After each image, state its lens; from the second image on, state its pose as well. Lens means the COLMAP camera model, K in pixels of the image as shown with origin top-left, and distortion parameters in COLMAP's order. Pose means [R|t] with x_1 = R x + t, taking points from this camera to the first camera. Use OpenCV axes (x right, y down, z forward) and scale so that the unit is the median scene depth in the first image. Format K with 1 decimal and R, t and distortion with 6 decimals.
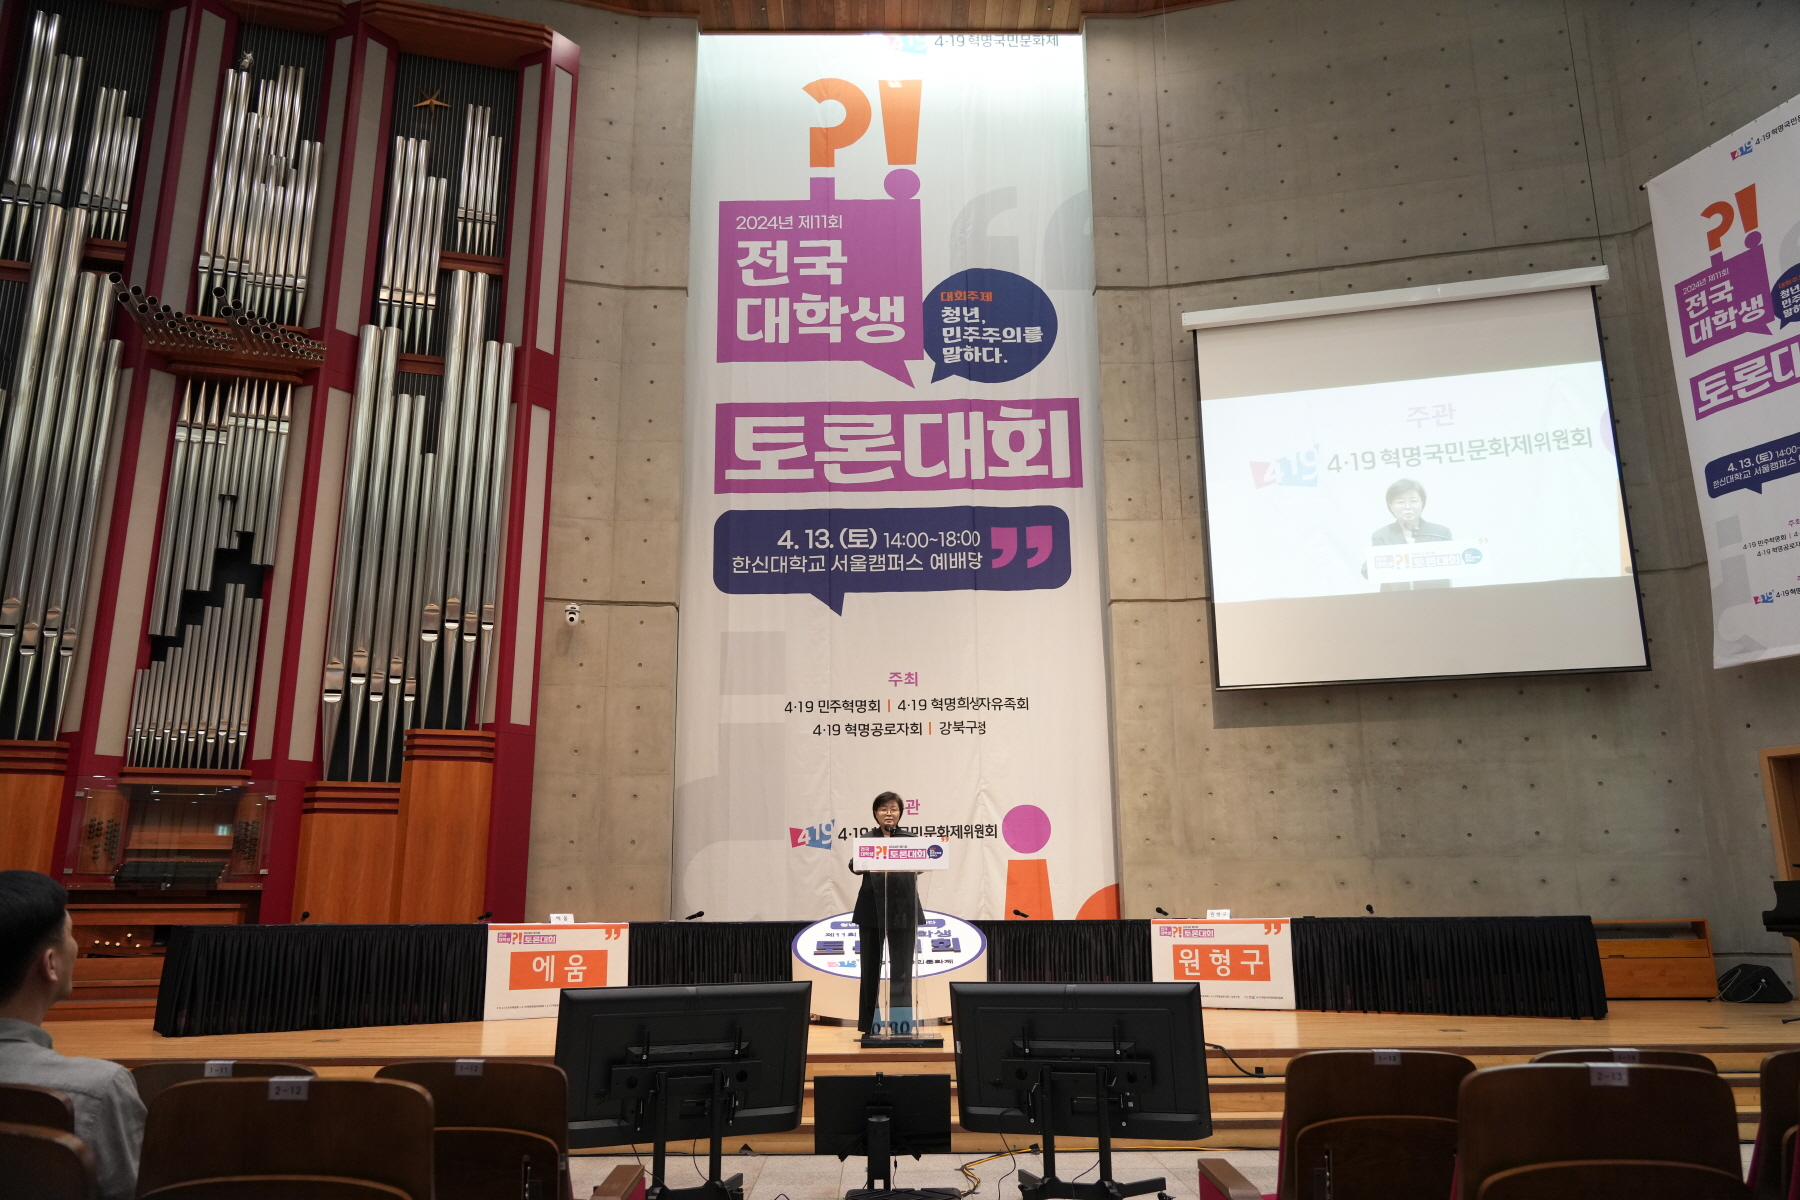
lens RADIAL K [[1281.2, 0, 893.2], [0, 1281.2, 610.9], [0, 0, 1]] dist [-0.007160, 0.006348]
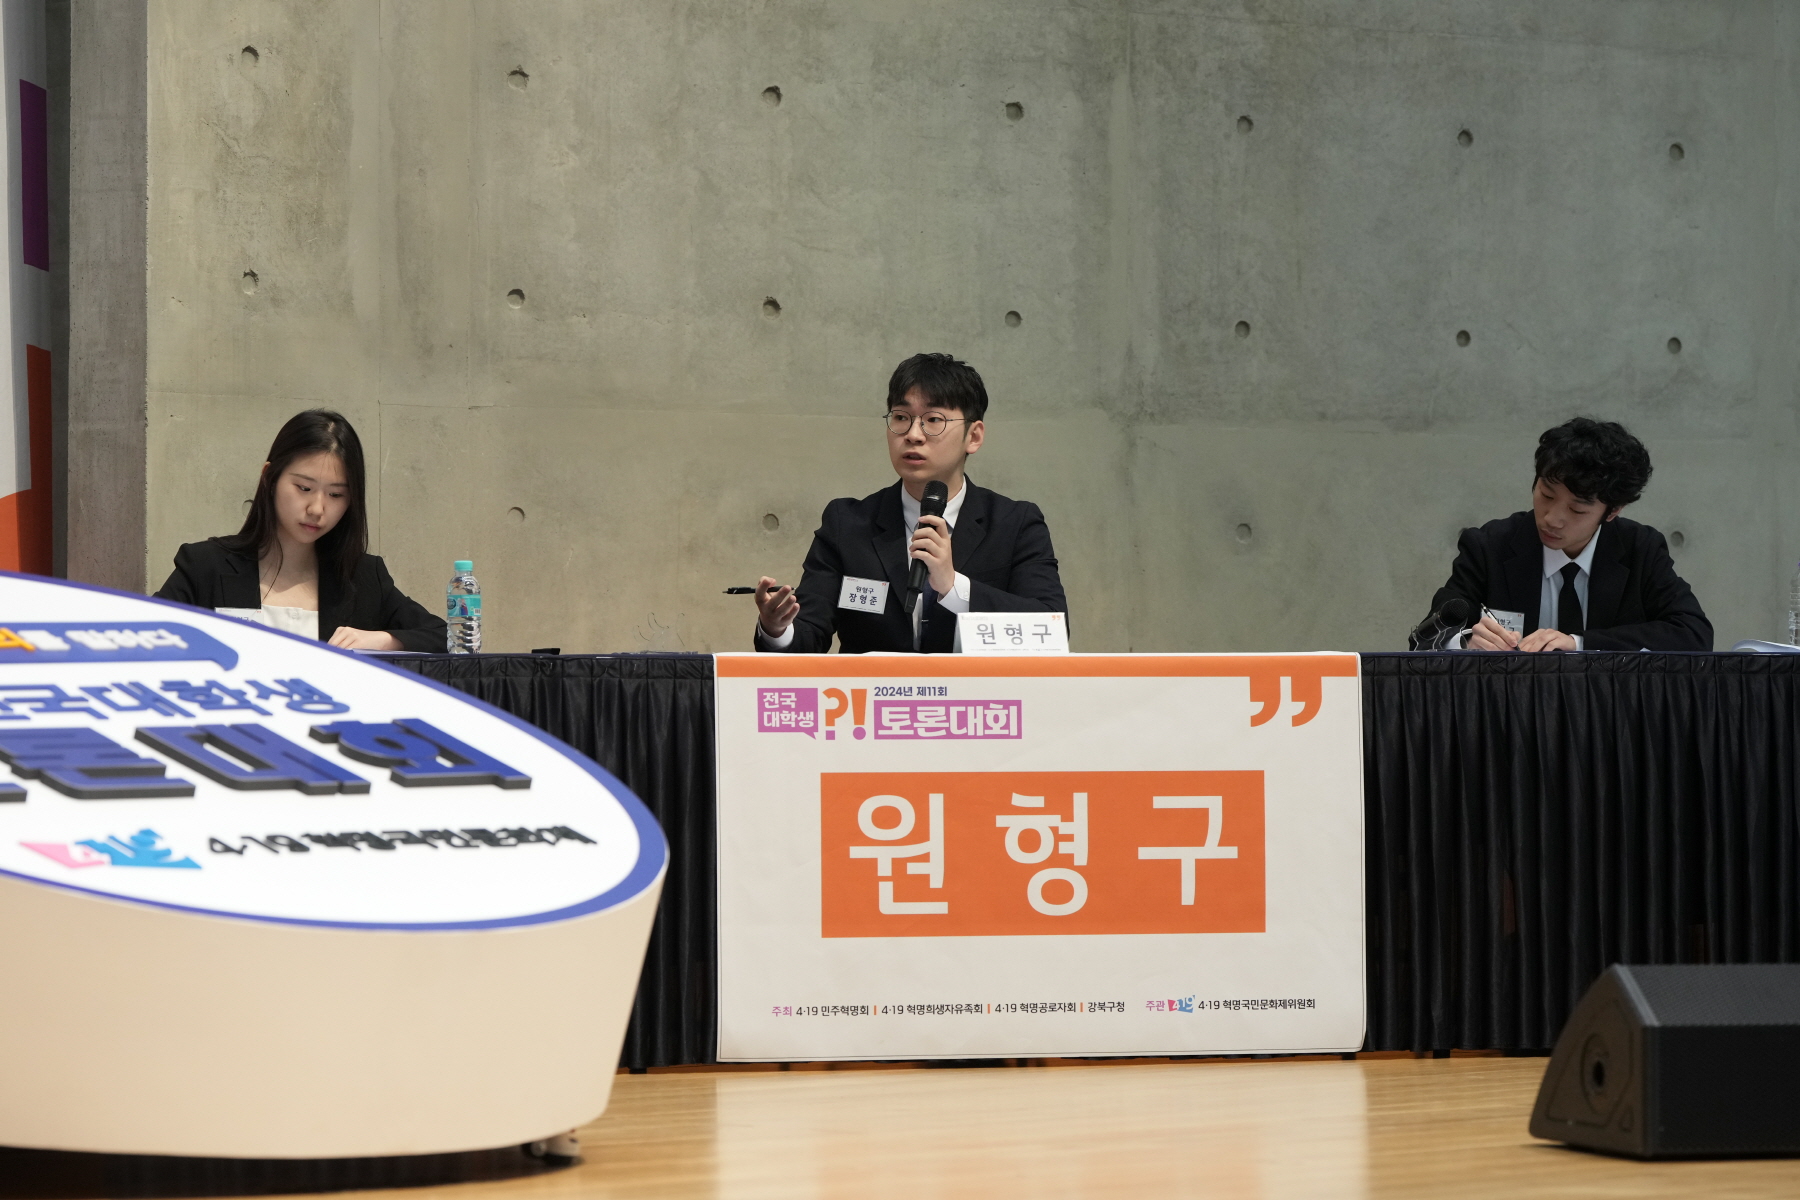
lens RADIAL K [[6048.2, 0, 891.4], [0, 6048.2, 600.3], [0, 0, 1]] dist [0.030306, 0.000000]
pose [[0.707861, 0.022628, 0.705990, -0.396174], [-0.166079, 0.976799, 0.135211, 0.086043], [-0.686550, -0.212960, 0.695196, 0.276823]]
